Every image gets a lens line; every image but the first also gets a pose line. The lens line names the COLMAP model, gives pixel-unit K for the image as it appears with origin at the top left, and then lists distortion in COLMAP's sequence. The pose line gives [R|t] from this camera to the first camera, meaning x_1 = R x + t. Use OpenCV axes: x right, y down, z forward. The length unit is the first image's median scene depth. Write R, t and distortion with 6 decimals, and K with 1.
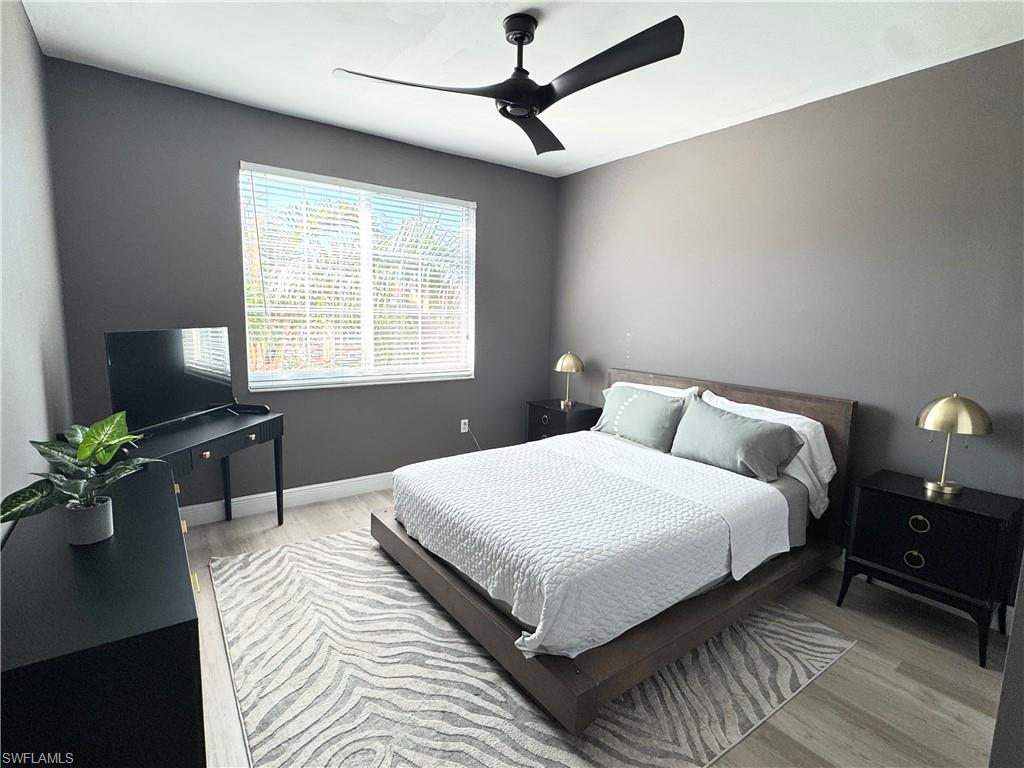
lens RADIAL K [[510.3, 0, 507.7], [0, 510.3, 386.7], [0, 0, 1]] dist [0.002124, -0.000011]
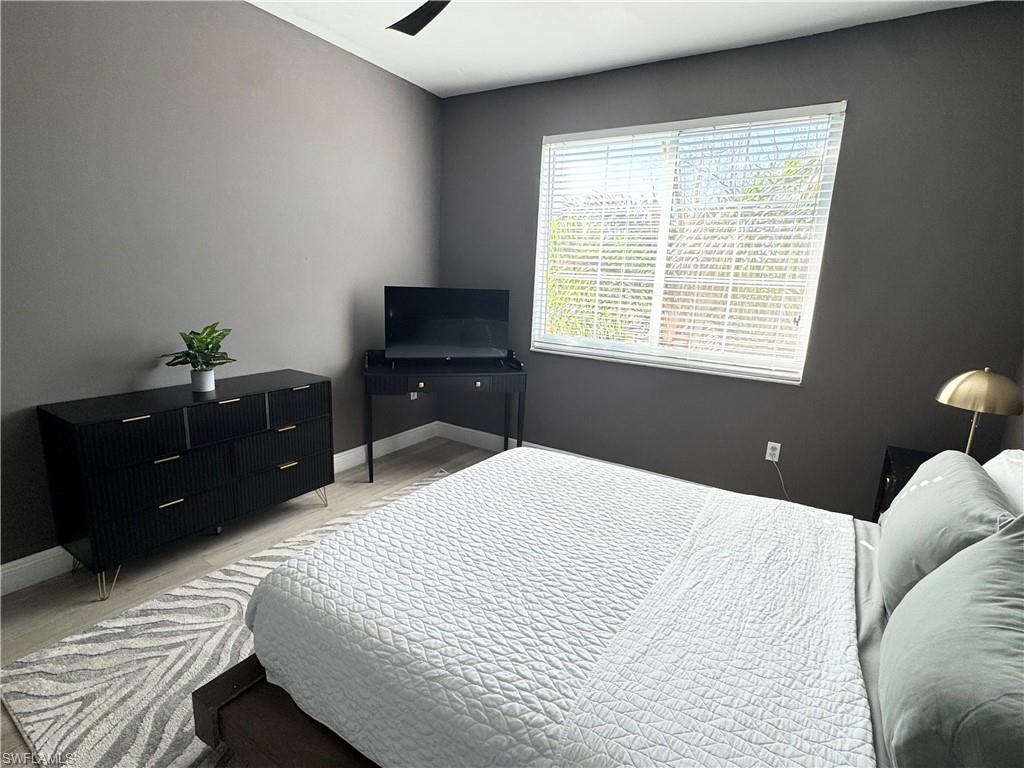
lens RADIAL K [[510.3, 0, 508.2], [0, 510.3, 379.6], [0, 0, 1]] dist [0.002124, -0.000011]
pose [[0.367583, 0.179715, -0.912461, 0.430712], [-0.162151, 0.978507, 0.127401, -0.051219], [0.915746, 0.101126, 0.388824, 0.453629]]
